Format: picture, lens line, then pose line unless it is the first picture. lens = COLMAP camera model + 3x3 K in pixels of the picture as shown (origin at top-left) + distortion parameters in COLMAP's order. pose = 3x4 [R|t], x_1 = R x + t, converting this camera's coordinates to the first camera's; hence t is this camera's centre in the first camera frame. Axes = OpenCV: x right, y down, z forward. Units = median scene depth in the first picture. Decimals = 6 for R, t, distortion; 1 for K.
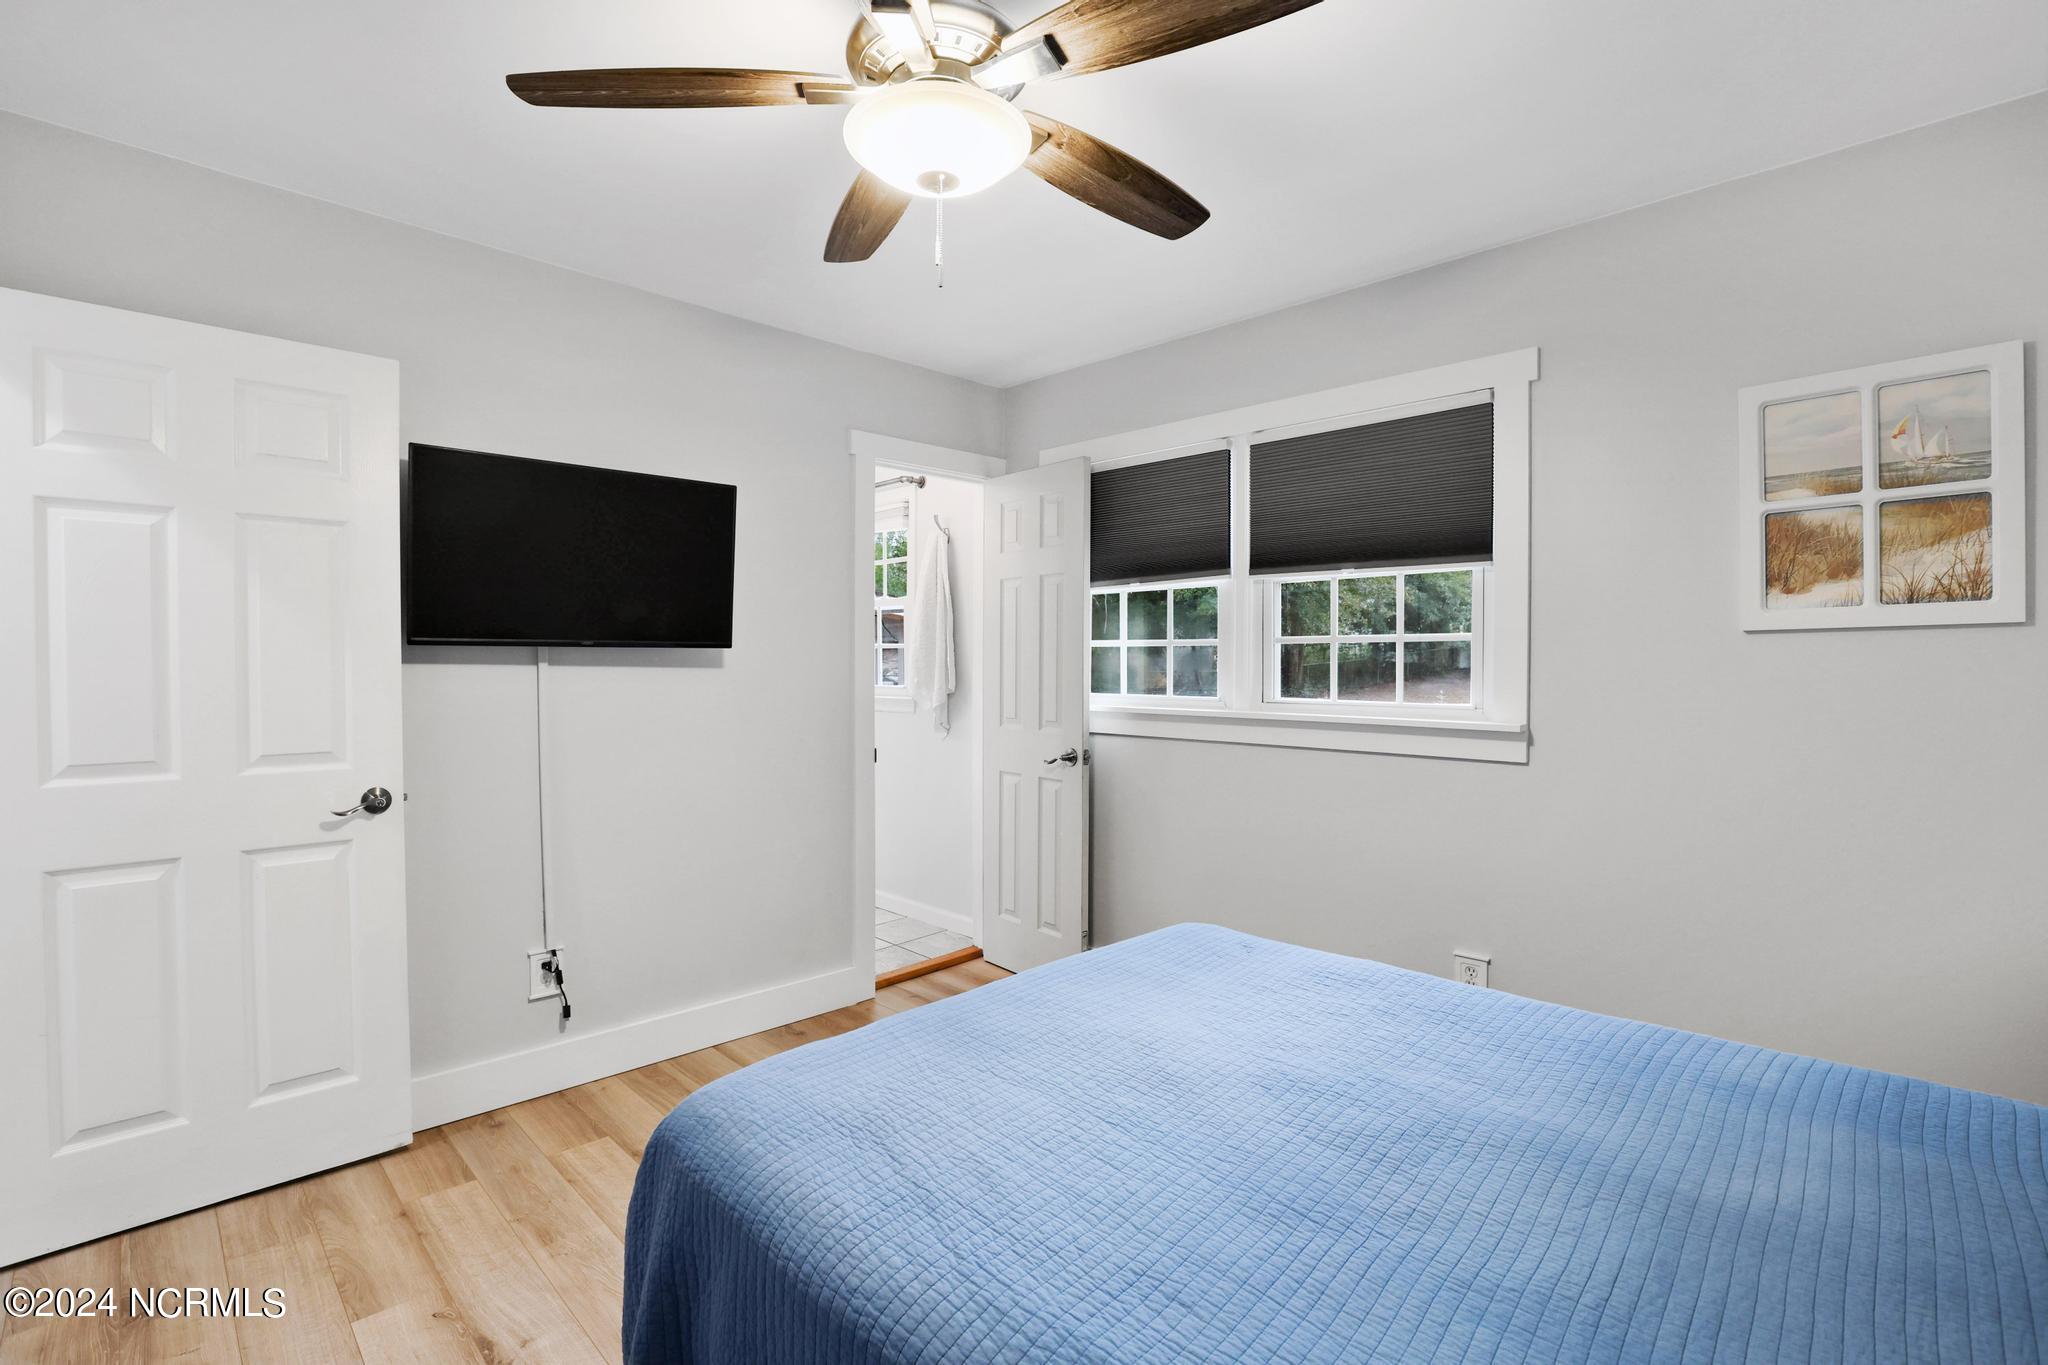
lens RADIAL K [[961.2, 0, 1035.2], [0, 961.2, 676.8], [0, 0, 1]] dist [-0.064105, 0.027256]
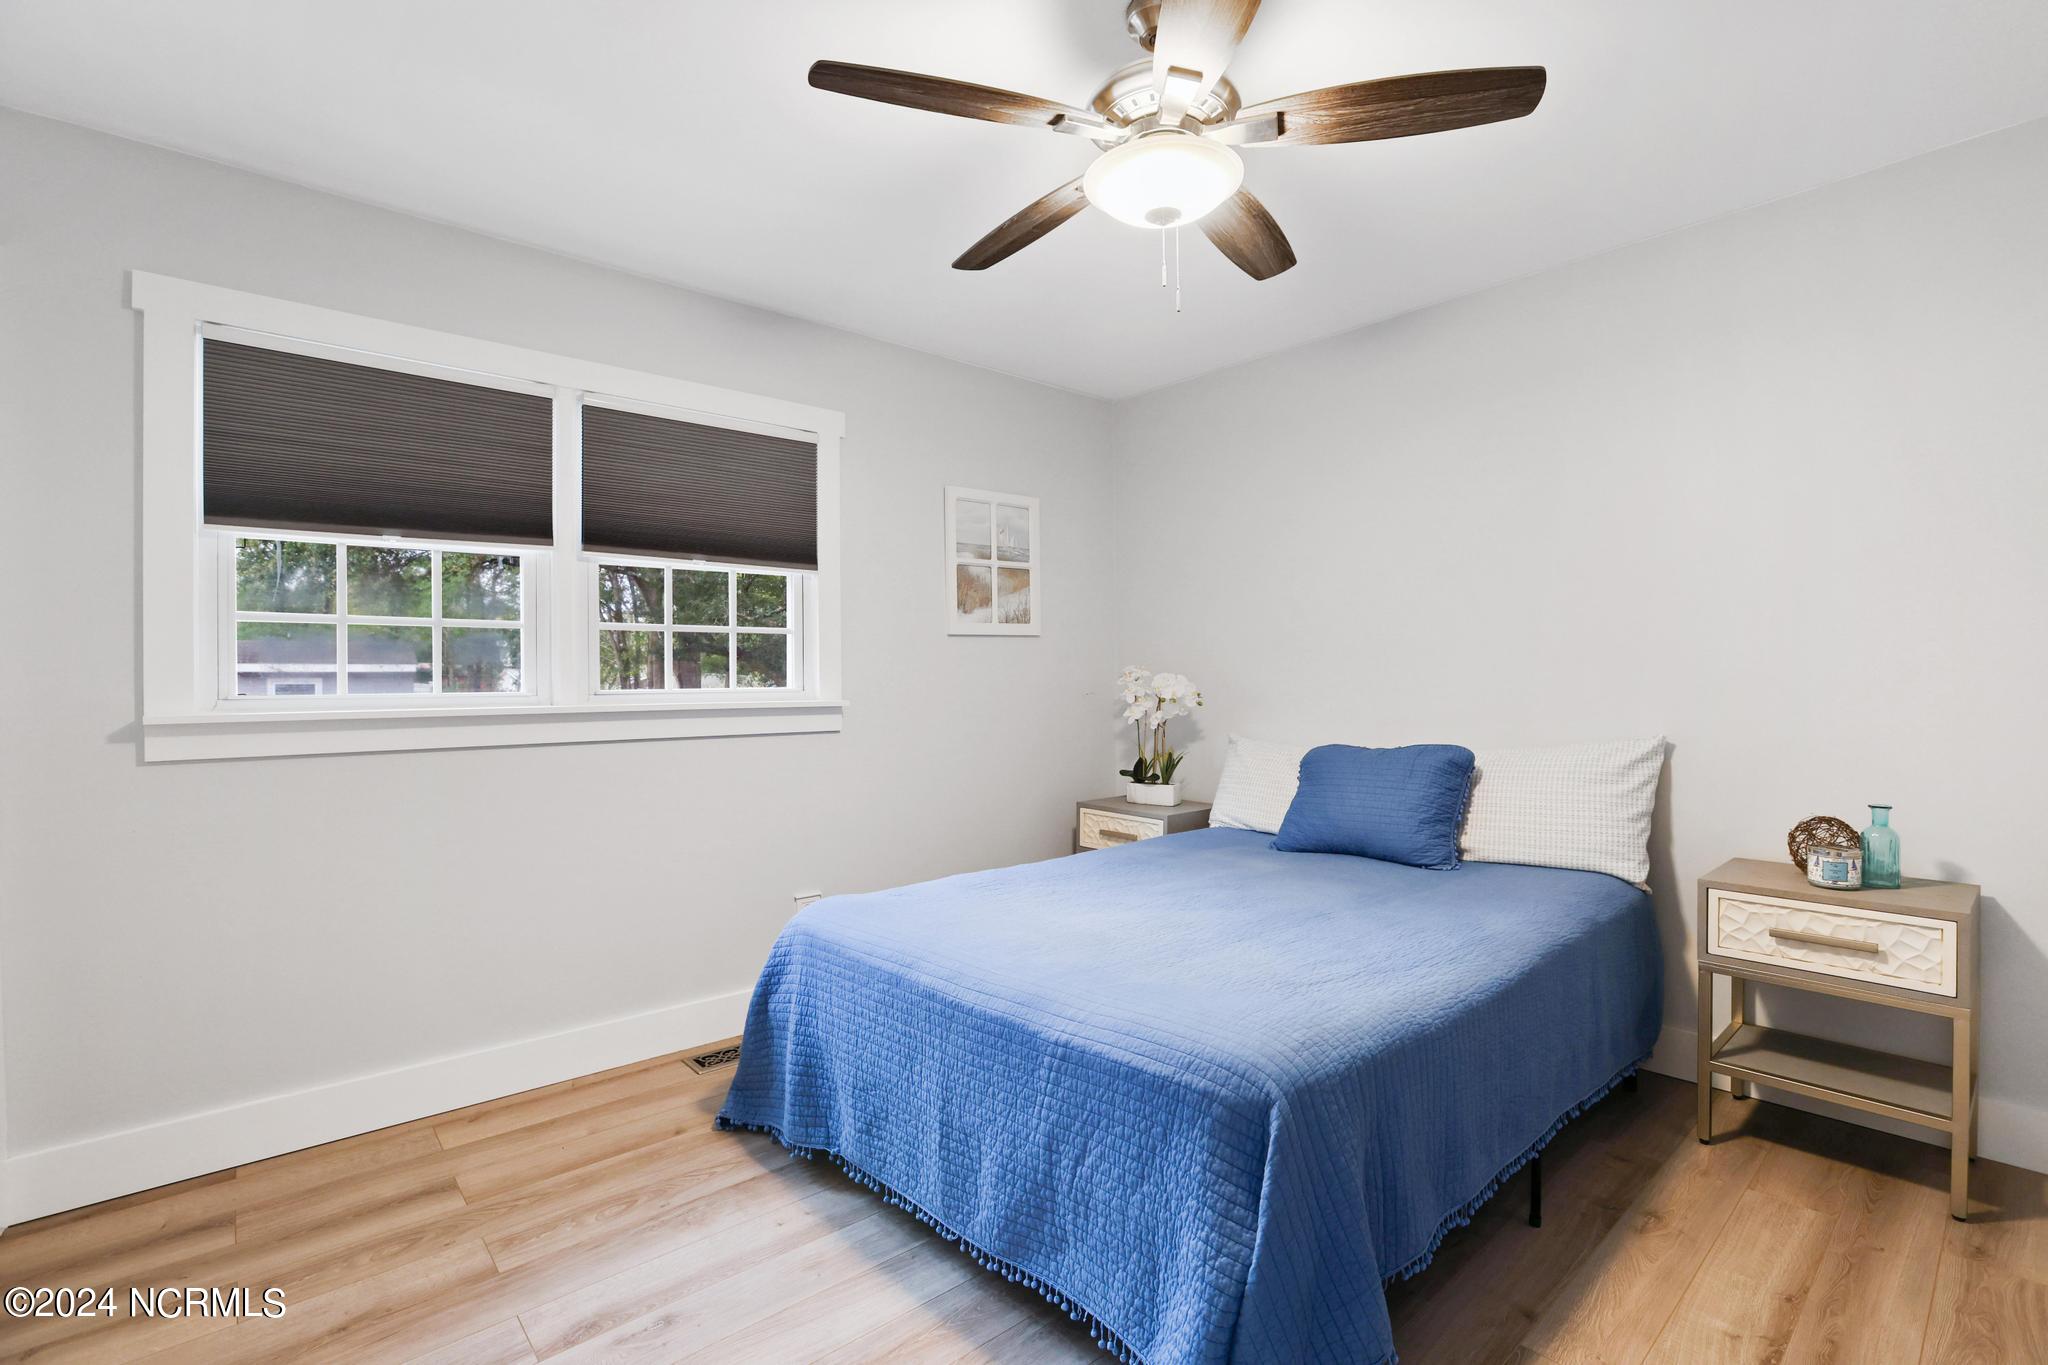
lens RADIAL K [[961.2, 0, 1035.2], [0, 961.2, 676.8], [0, 0, 1]] dist [-0.064105, 0.027256]
pose [[0.042935, -0.020684, 0.998864, -0.771278], [0.003865, 0.999782, 0.020536, -0.007741], [-0.999070, 0.002978, 0.043005, 0.657368]]
